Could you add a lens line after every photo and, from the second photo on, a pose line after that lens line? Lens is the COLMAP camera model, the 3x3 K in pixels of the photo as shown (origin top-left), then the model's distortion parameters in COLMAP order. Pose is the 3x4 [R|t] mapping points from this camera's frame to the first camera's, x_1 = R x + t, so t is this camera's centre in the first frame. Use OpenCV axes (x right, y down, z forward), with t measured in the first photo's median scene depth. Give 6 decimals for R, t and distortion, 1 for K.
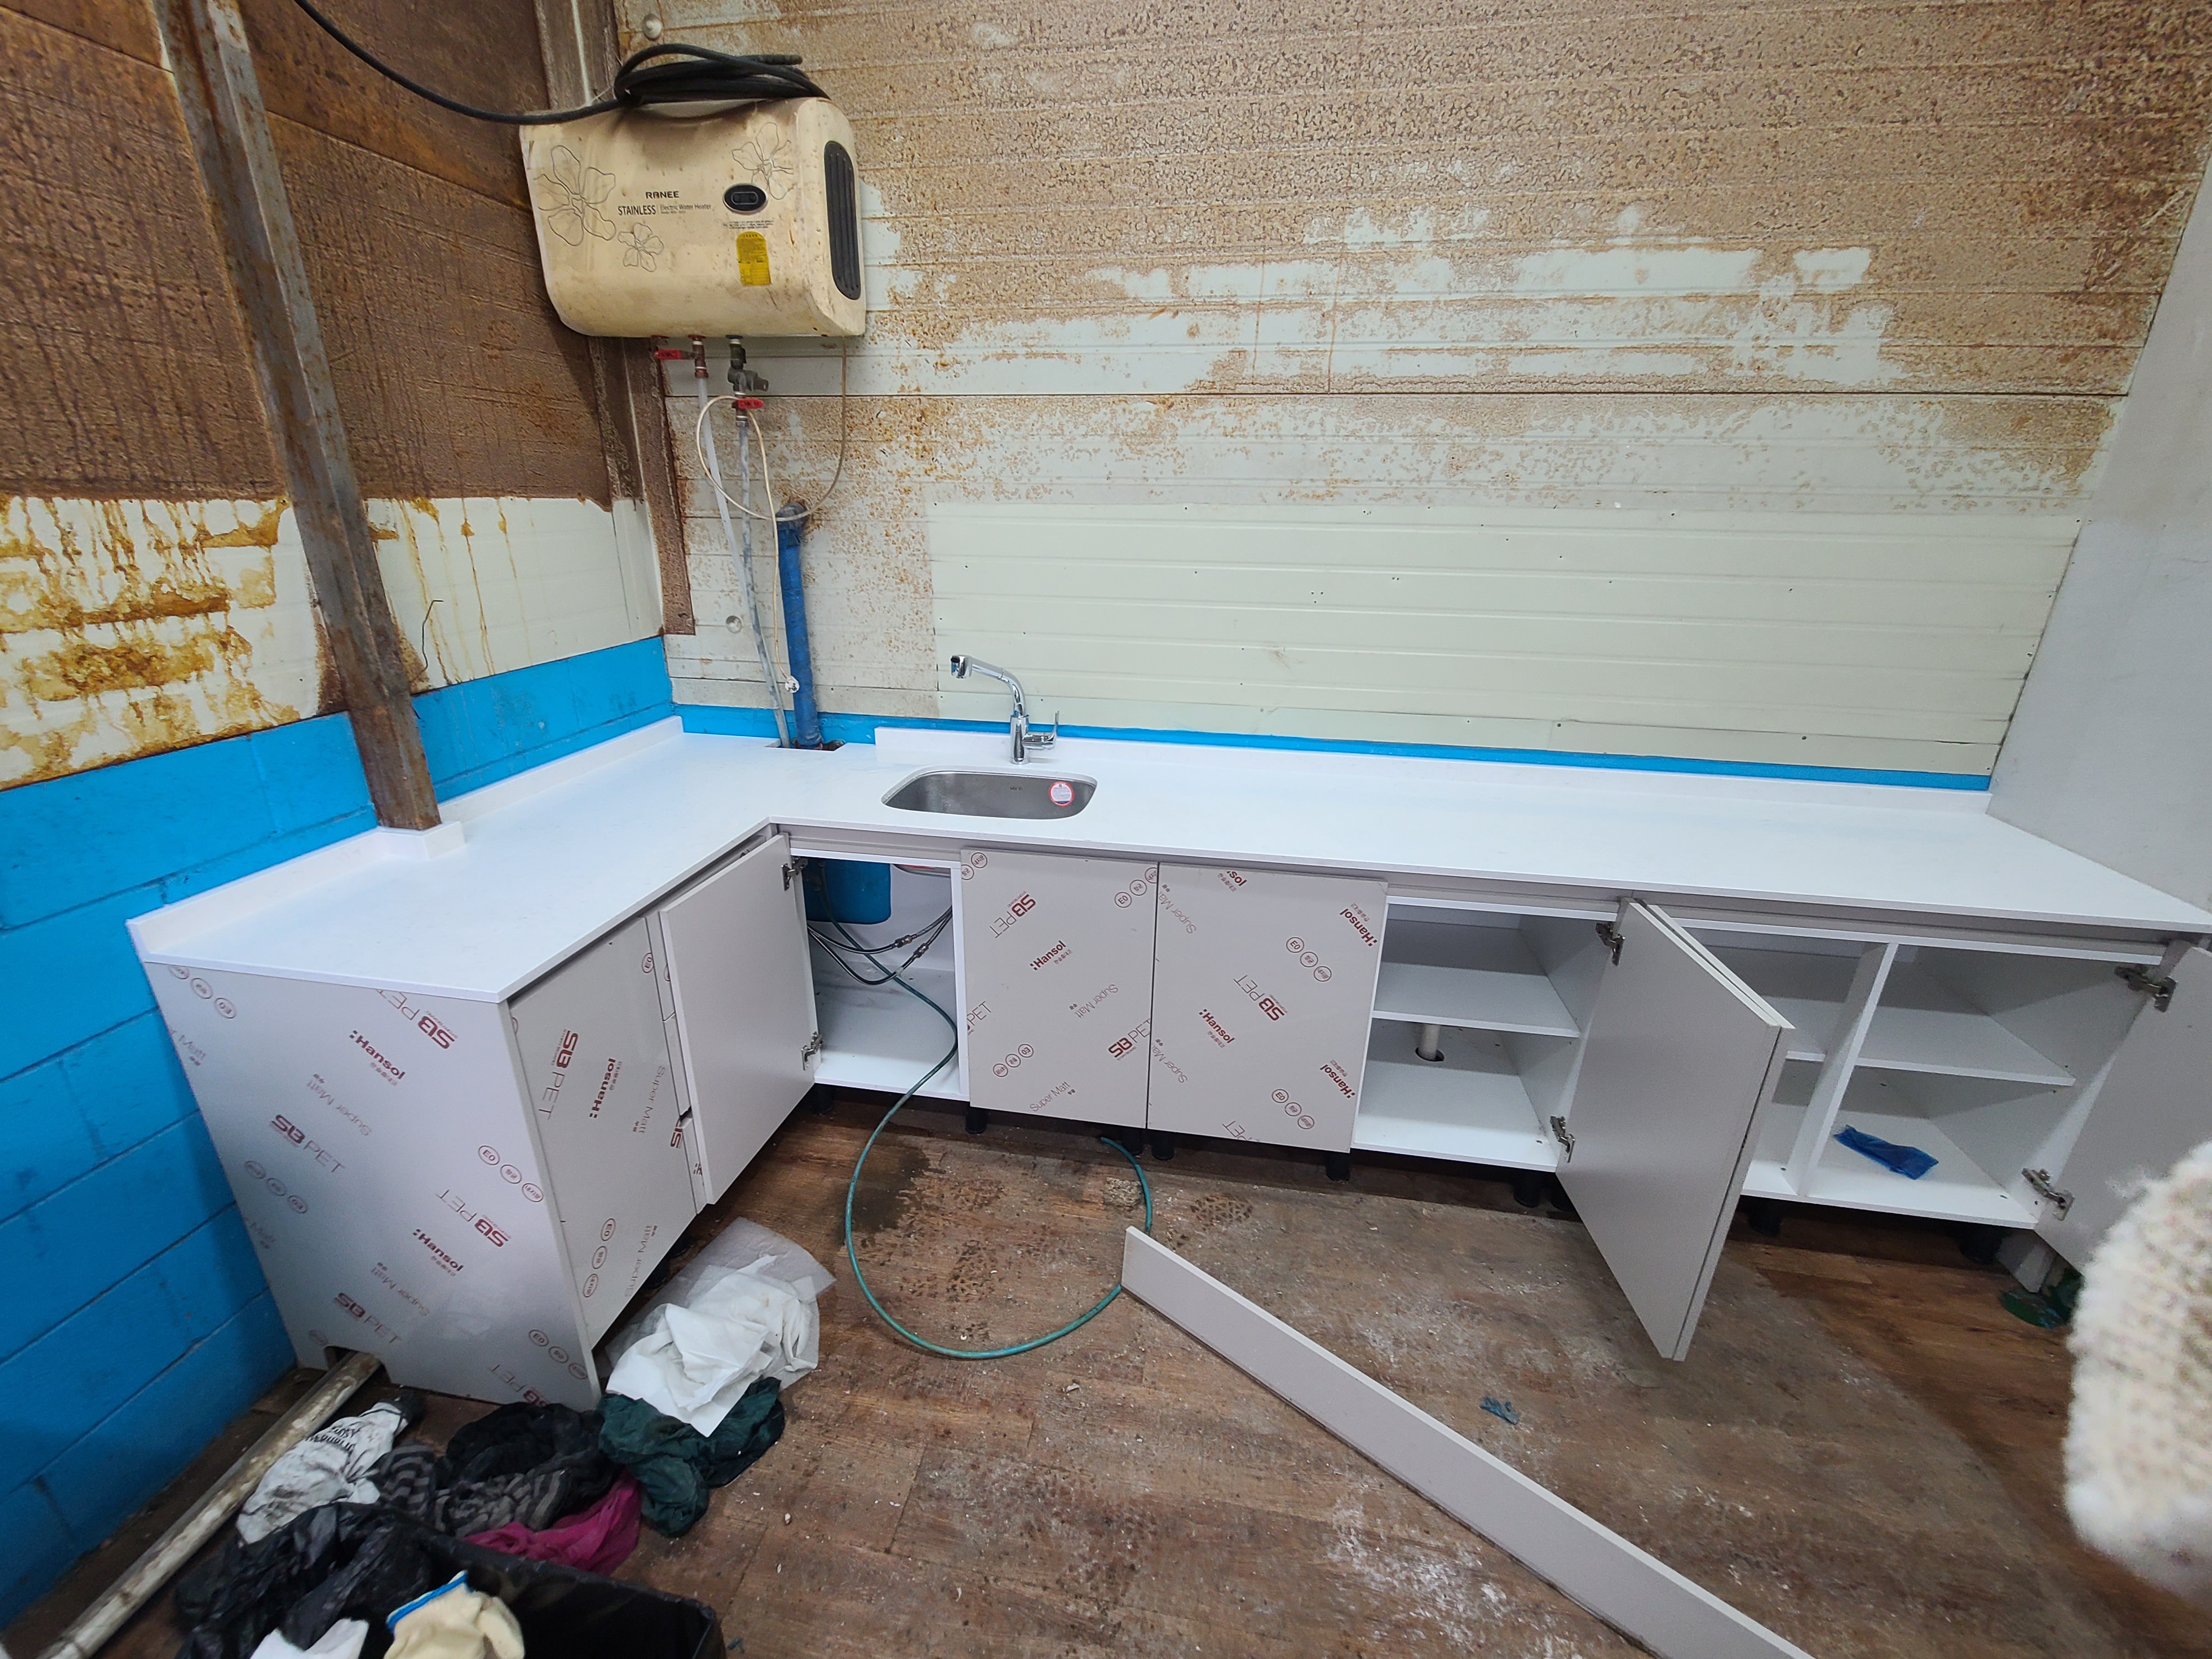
lens RADIAL K [[921.4, 0, 1098.5], [0, 921.4, 833.3], [0, 0, 1]] dist [0.000198, 0.000220]
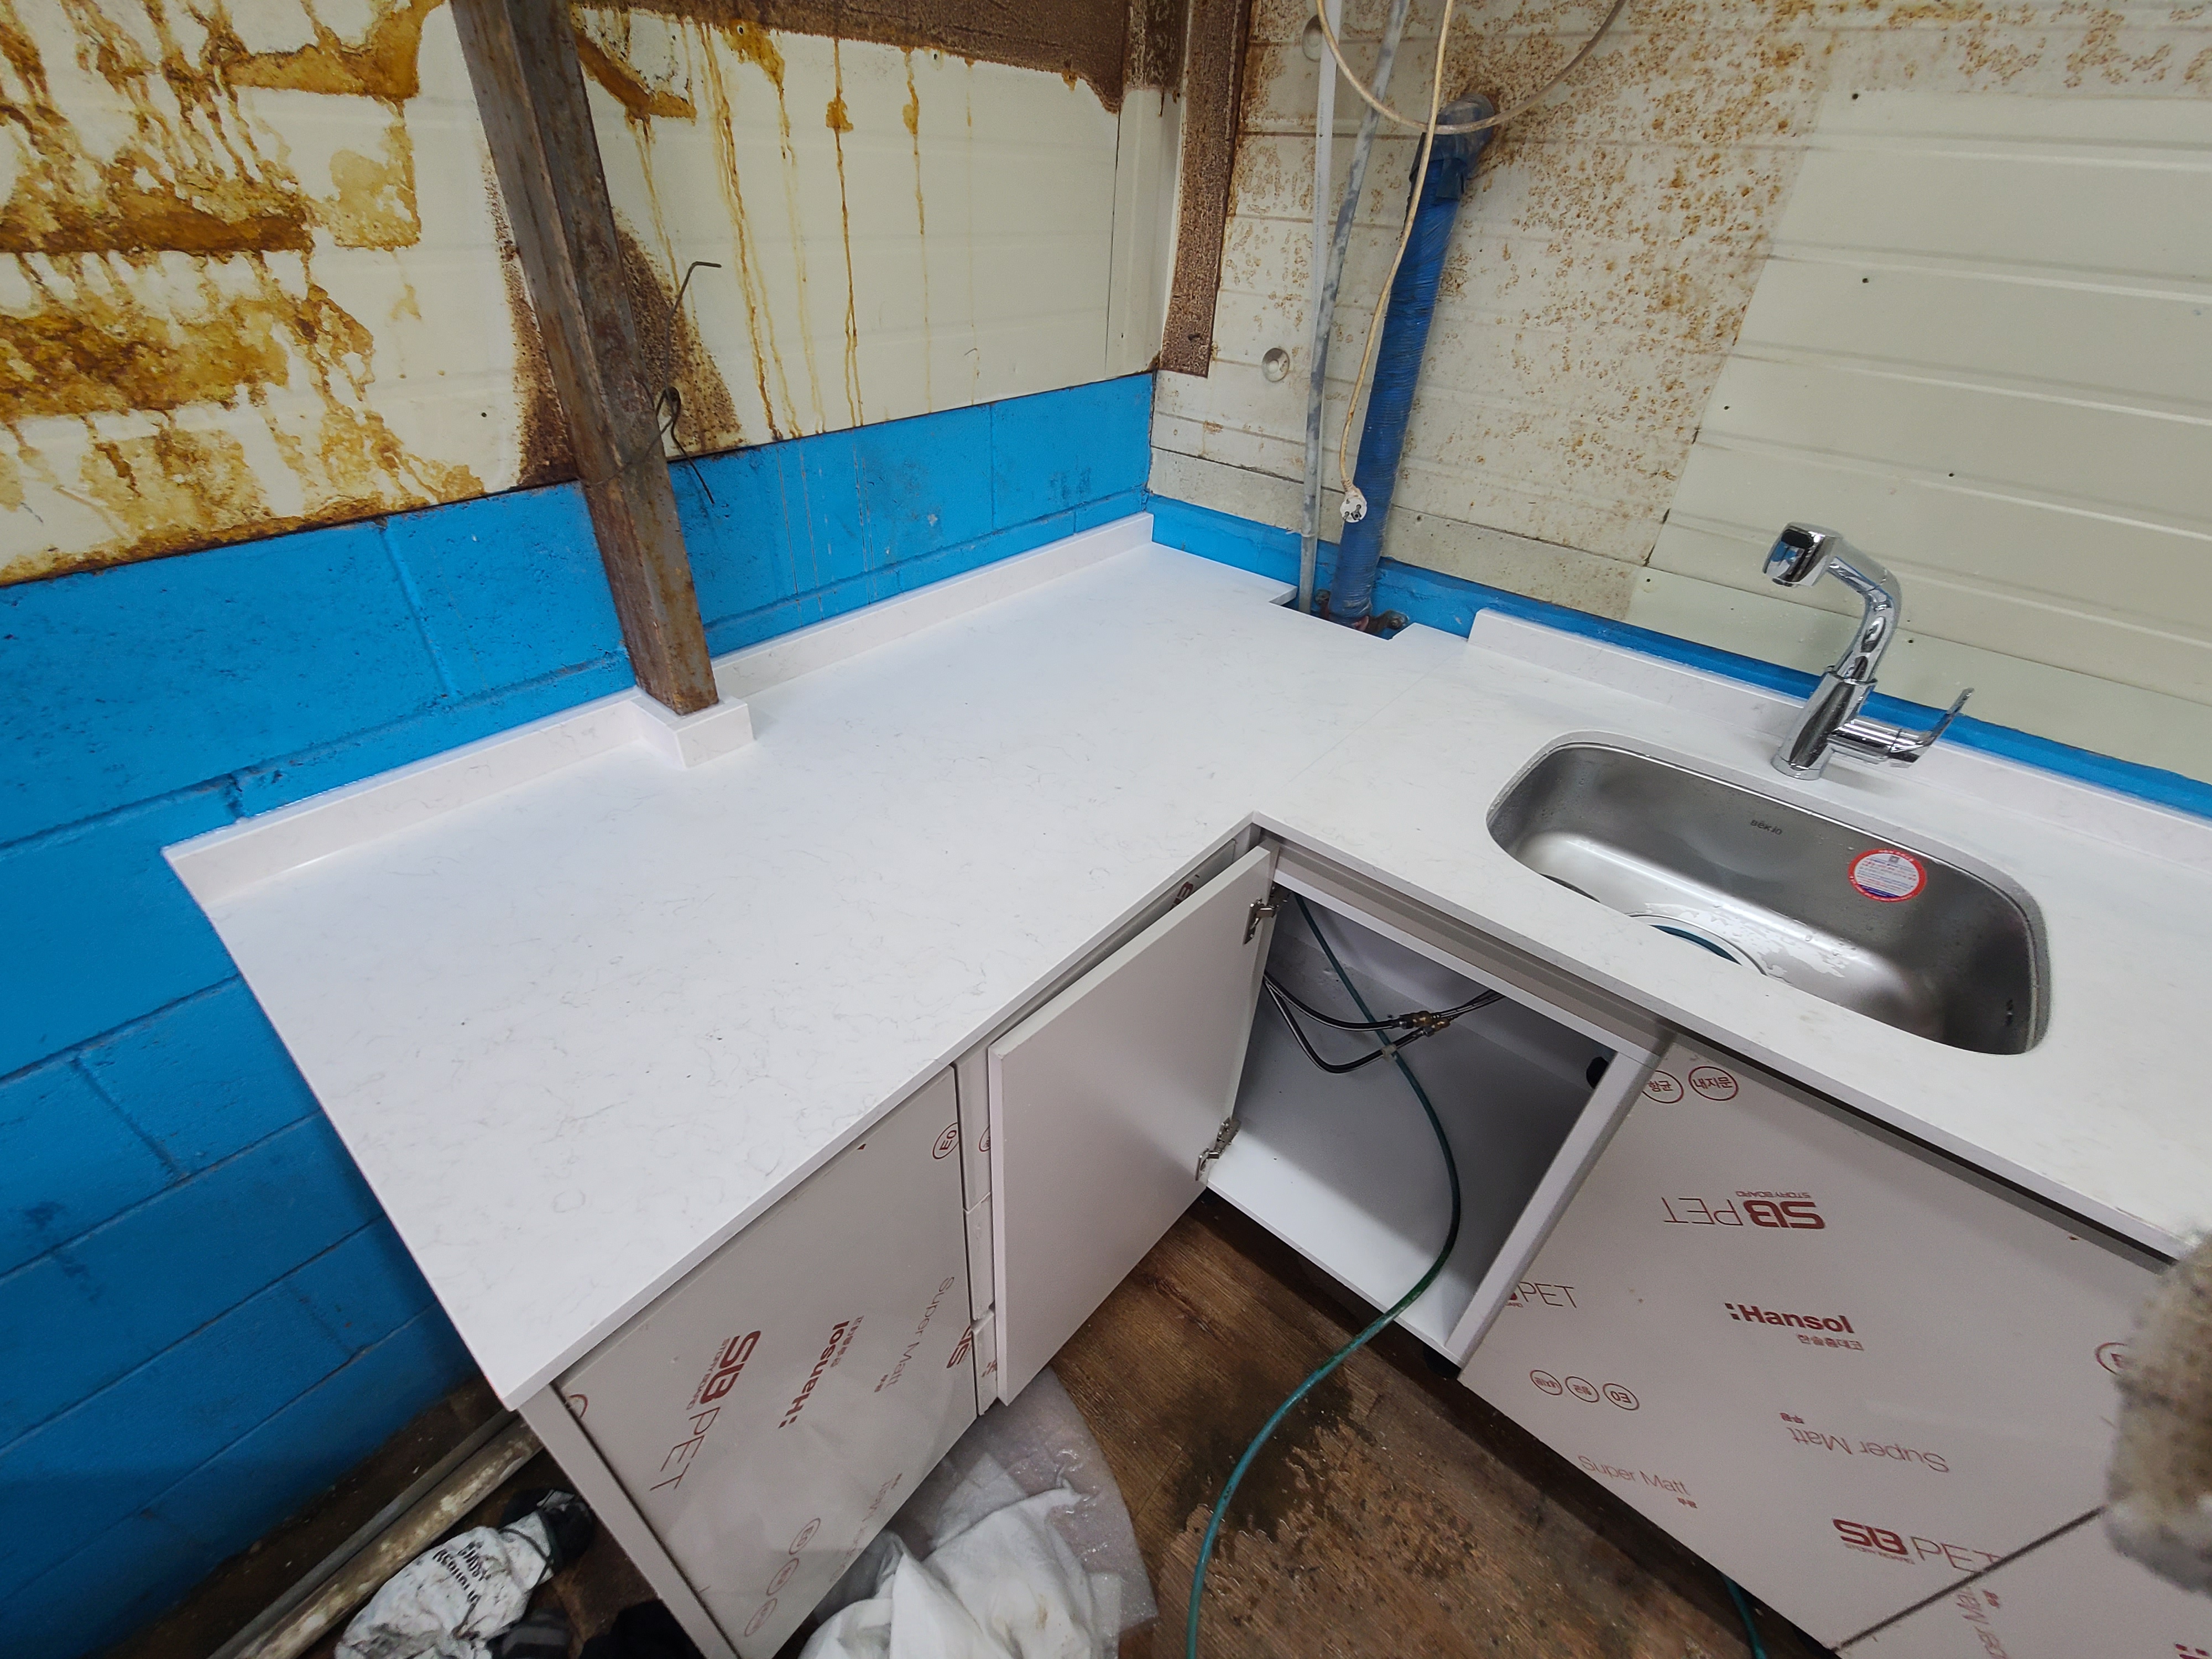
lens RADIAL K [[913.4, 0, 1082.1], [0, 913.4, 828.7], [0, 0, 1]] dist [-0.004050, 0.000617]
pose [[0.860402, 0.315775, -0.399994, -0.254728], [-0.203564, 0.932513, 0.298298, -0.144365], [0.467194, -0.175232, 0.866616, 0.570178]]
